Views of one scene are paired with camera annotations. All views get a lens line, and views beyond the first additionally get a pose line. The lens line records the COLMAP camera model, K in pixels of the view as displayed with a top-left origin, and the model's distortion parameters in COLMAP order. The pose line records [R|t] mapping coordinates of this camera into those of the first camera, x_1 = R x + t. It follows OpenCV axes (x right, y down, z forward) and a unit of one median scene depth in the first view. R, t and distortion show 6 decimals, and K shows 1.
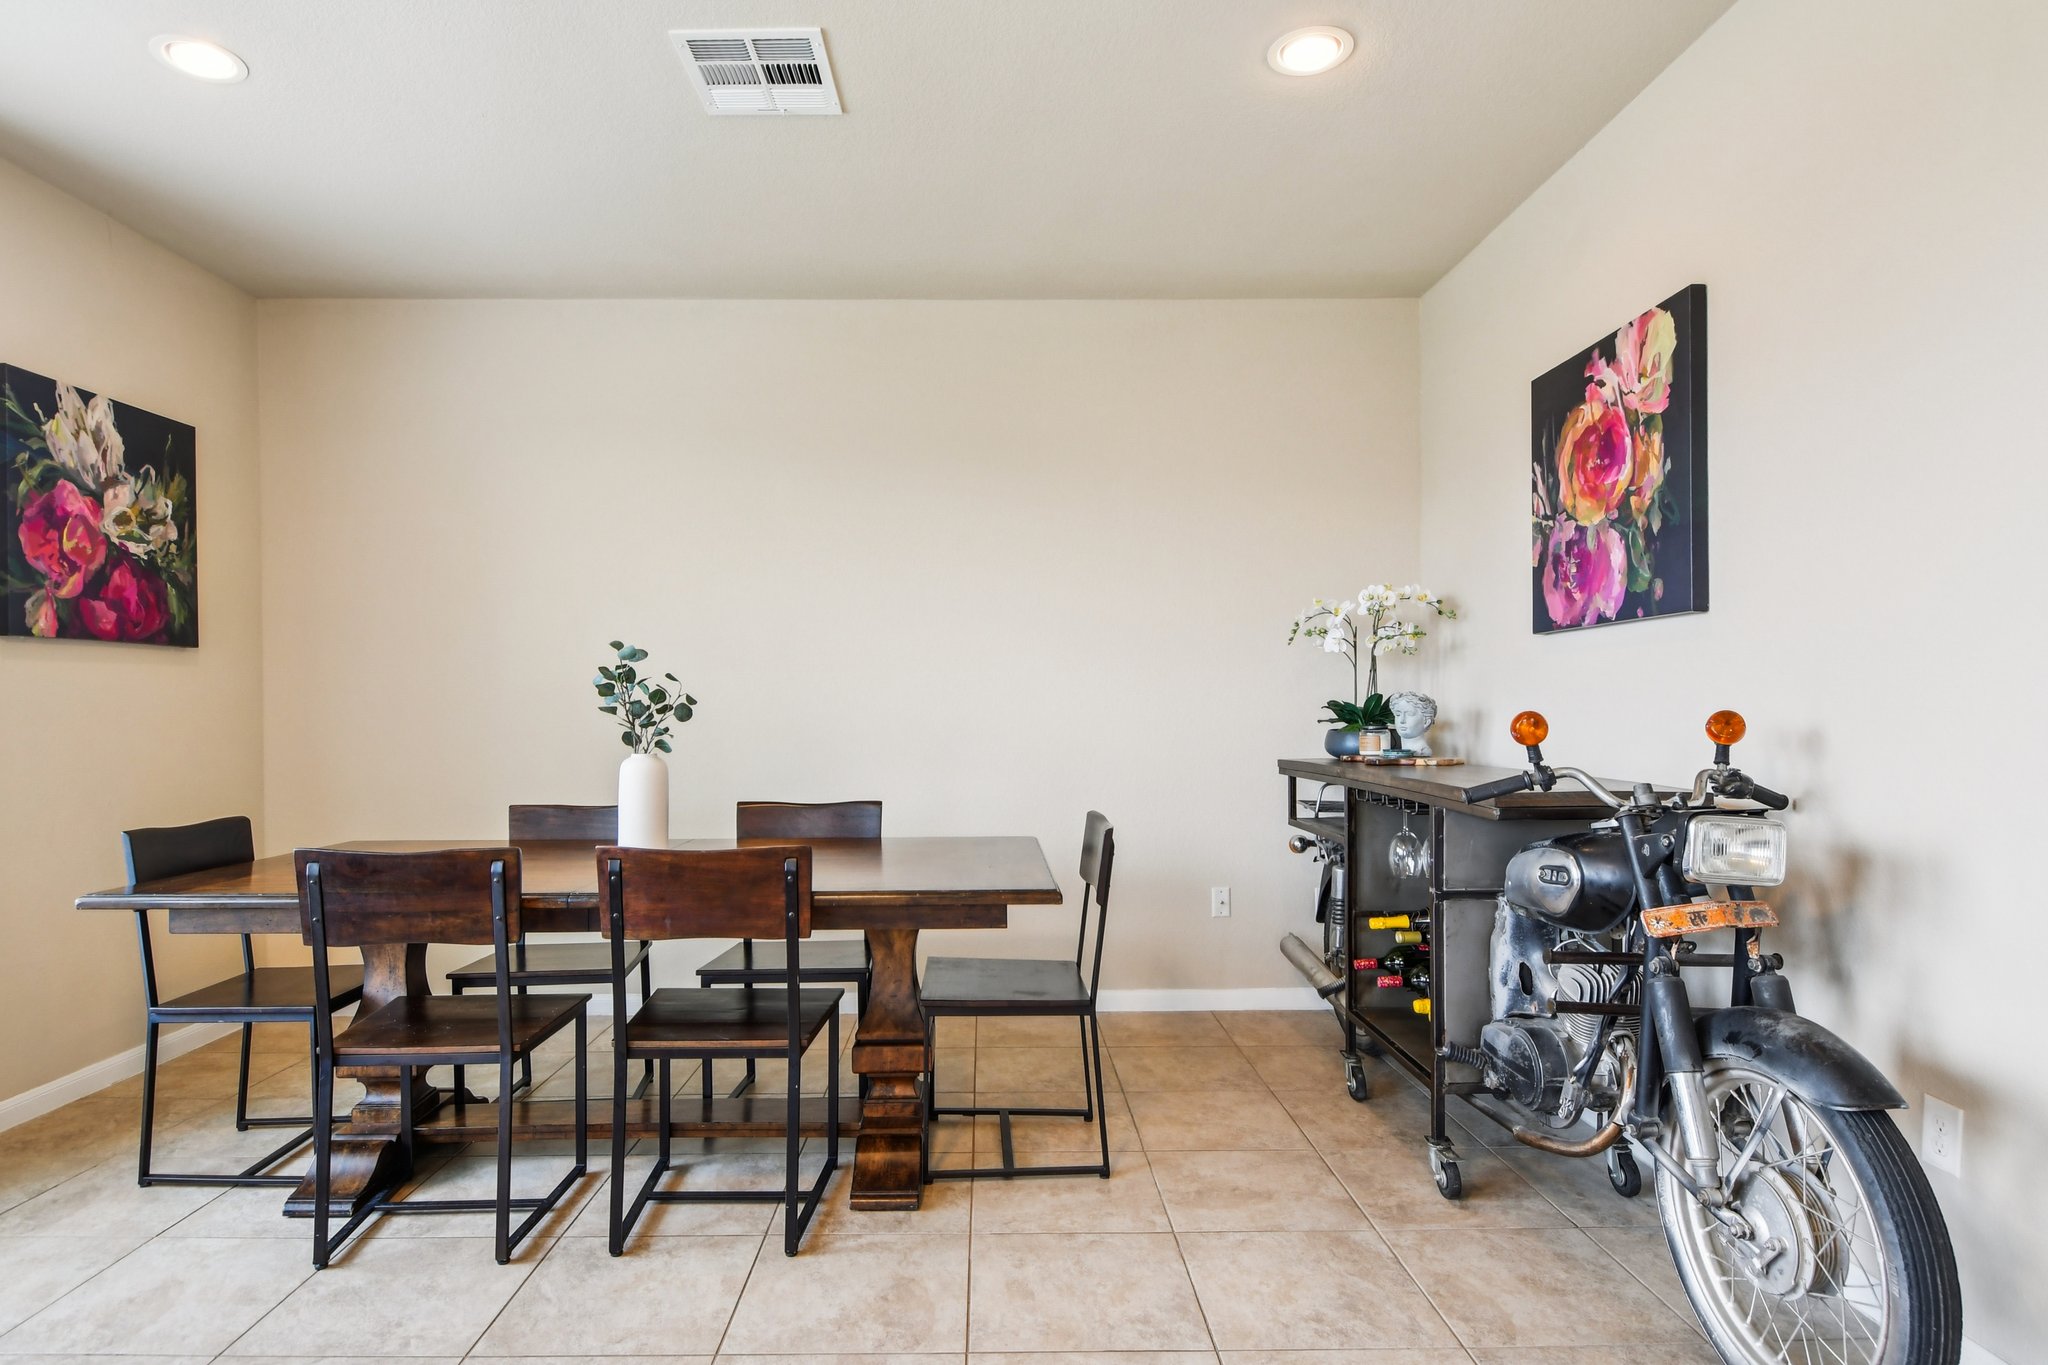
lens RADIAL K [[1104.3, 0, 996.7], [0, 1104.3, 717.2], [0, 0, 1]] dist [0.015310, -0.034338]
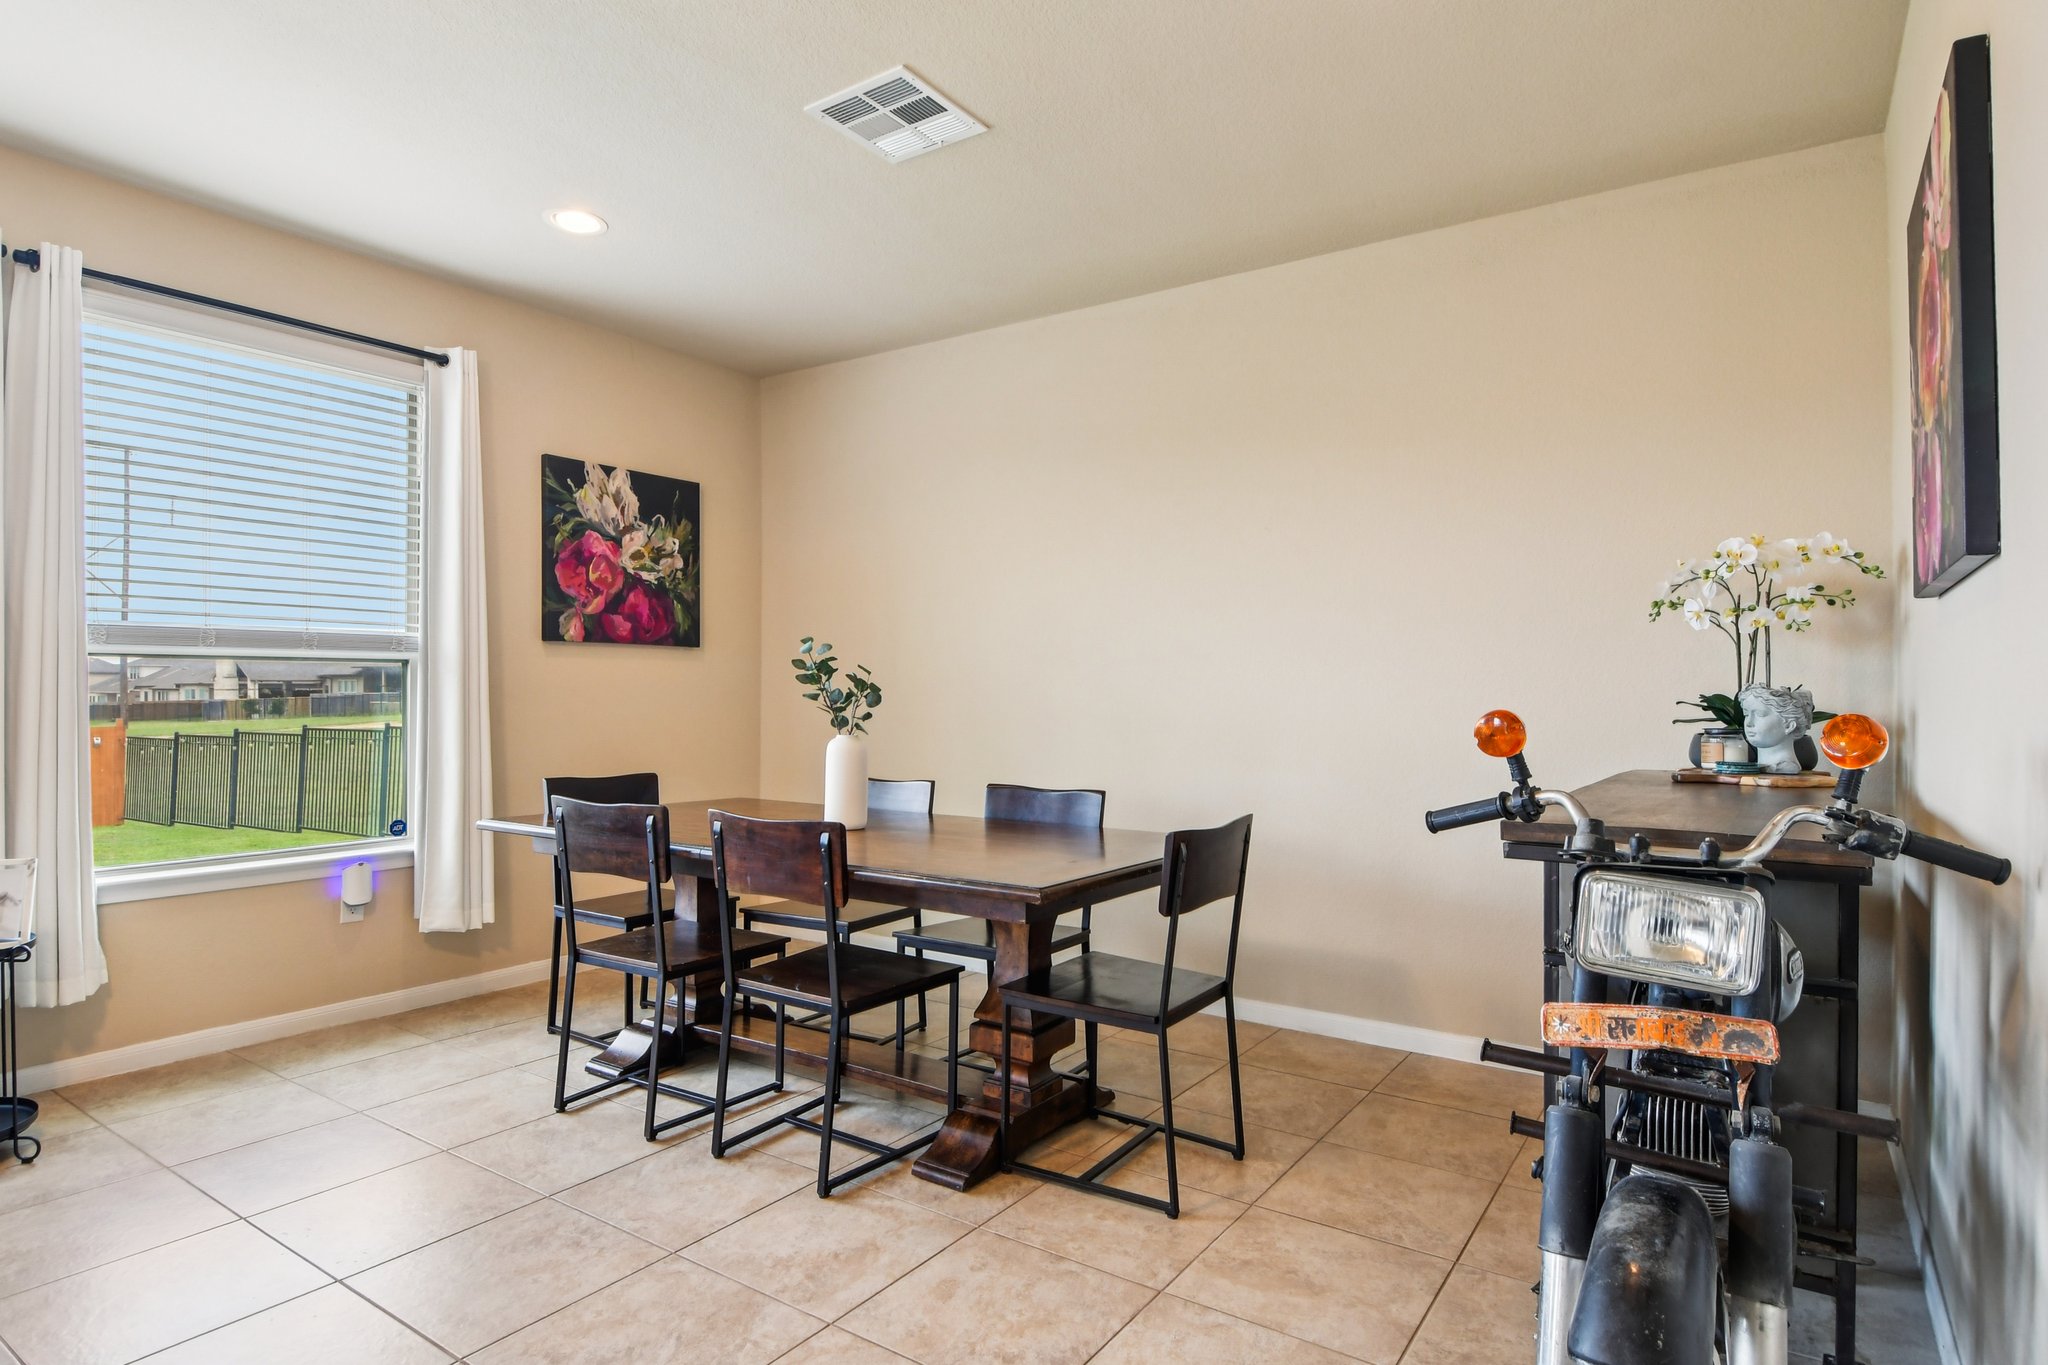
lens RADIAL K [[1095.9, 0, 1034.7], [0, 1095.9, 691.4], [0, 0, 1]] dist [-0.000731, -0.000220]
pose [[0.823238, 0.007661, -0.567645, 0.449885], [-0.016522, 0.999809, -0.010467, -0.002976], [0.567456, 0.017996, 0.823207, 0.166407]]
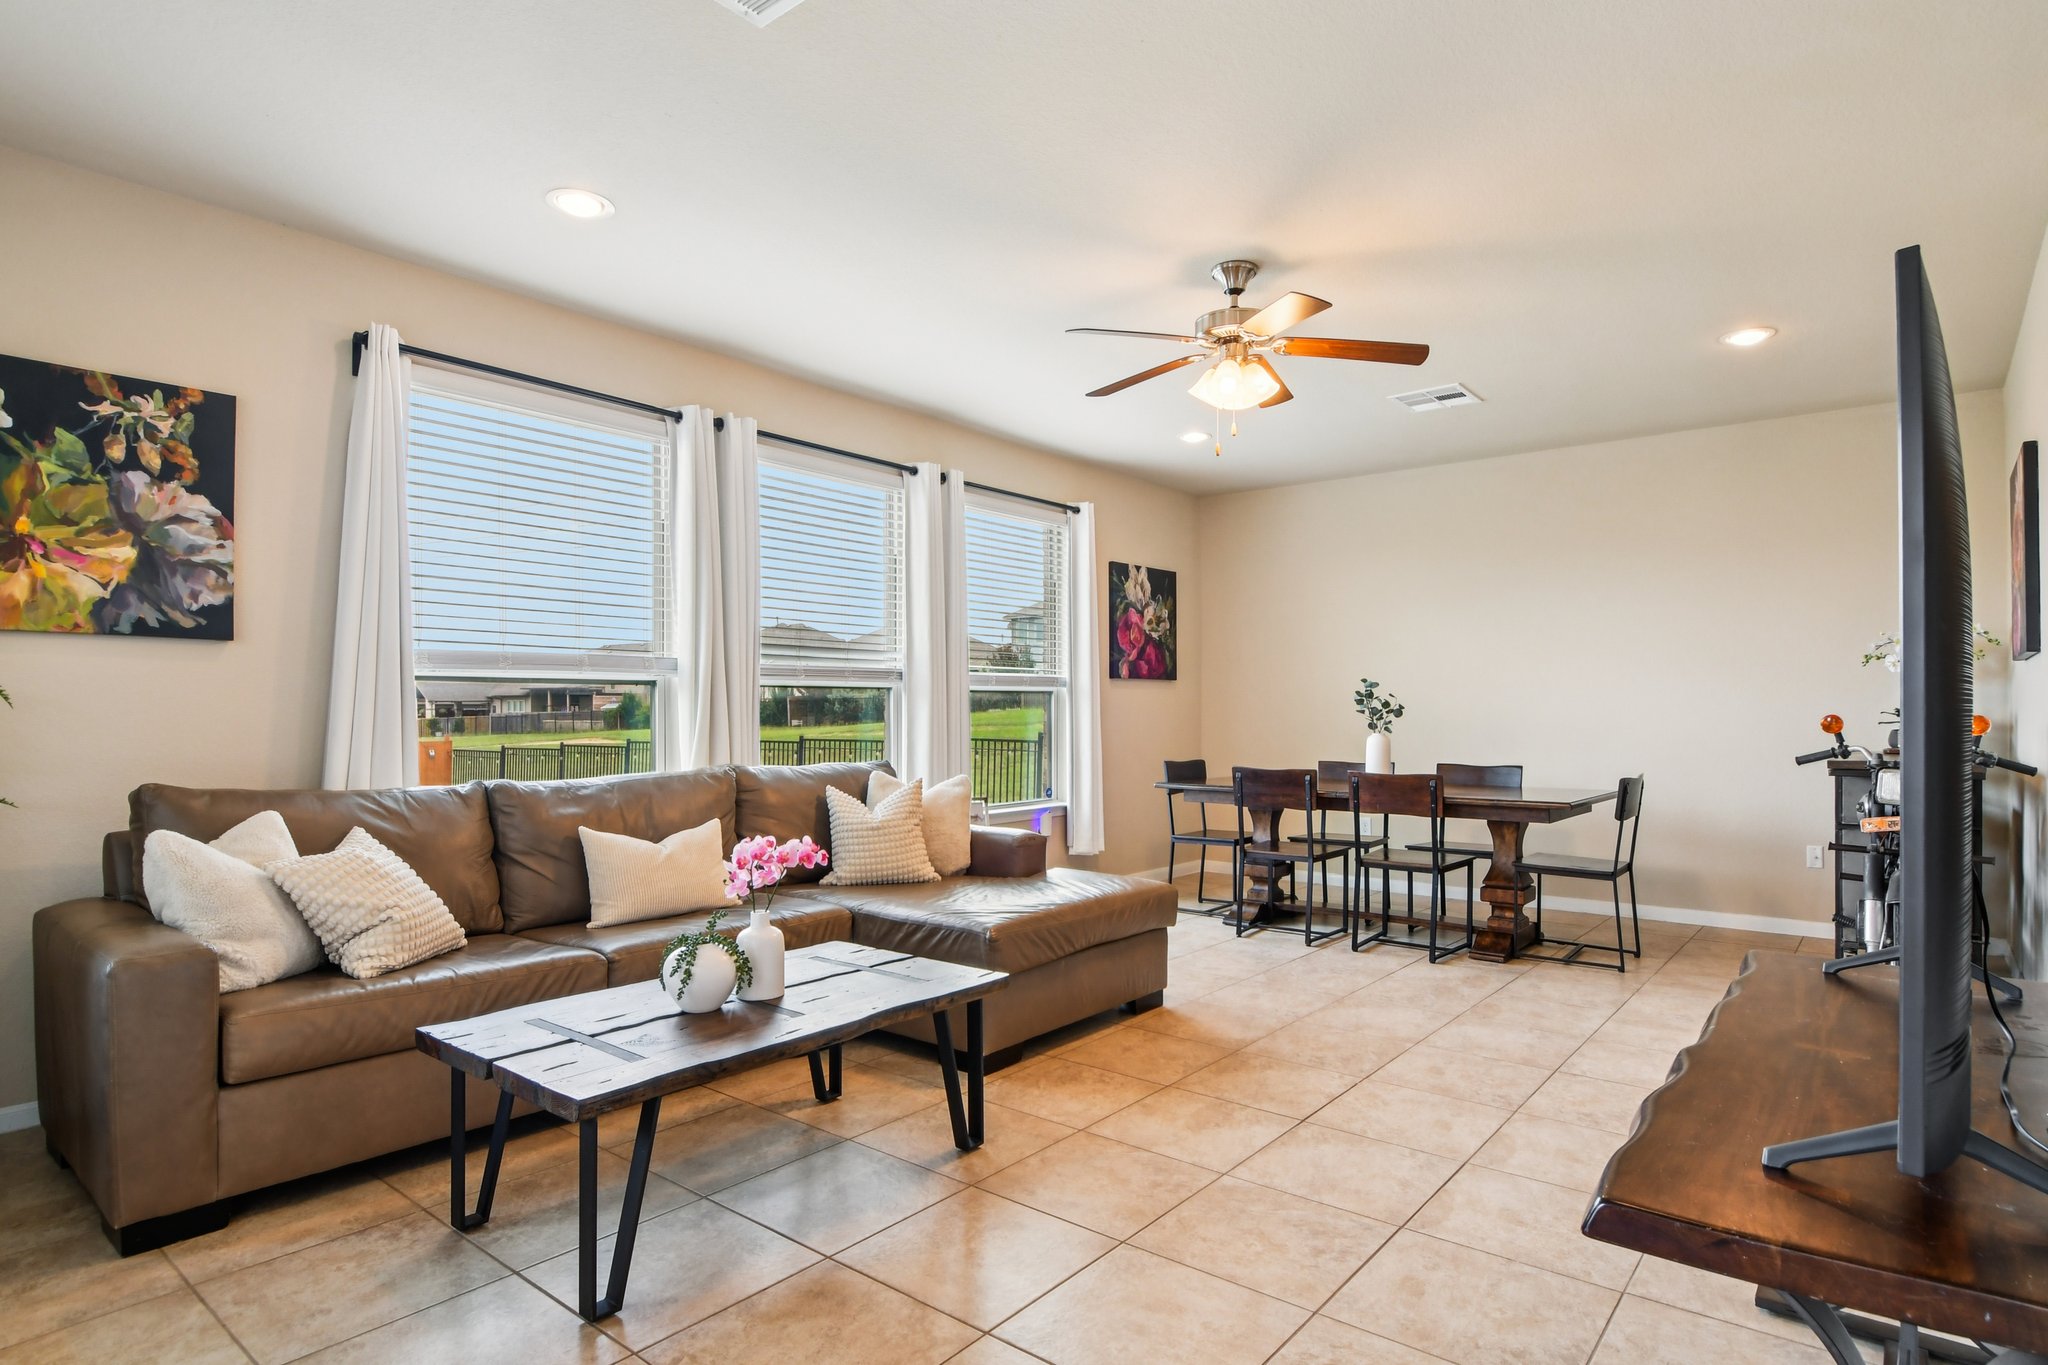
lens RADIAL K [[1081.3, 0, 1040.7], [0, 1081.3, 710.4], [0, 0, 1]] dist [0.018989, -0.023841]
pose [[0.772434, 0.004951, -0.635076, 0.430409], [-0.011822, 0.999908, -0.006583, 0.010676], [0.634985, 0.012593, 0.772422, -0.860590]]
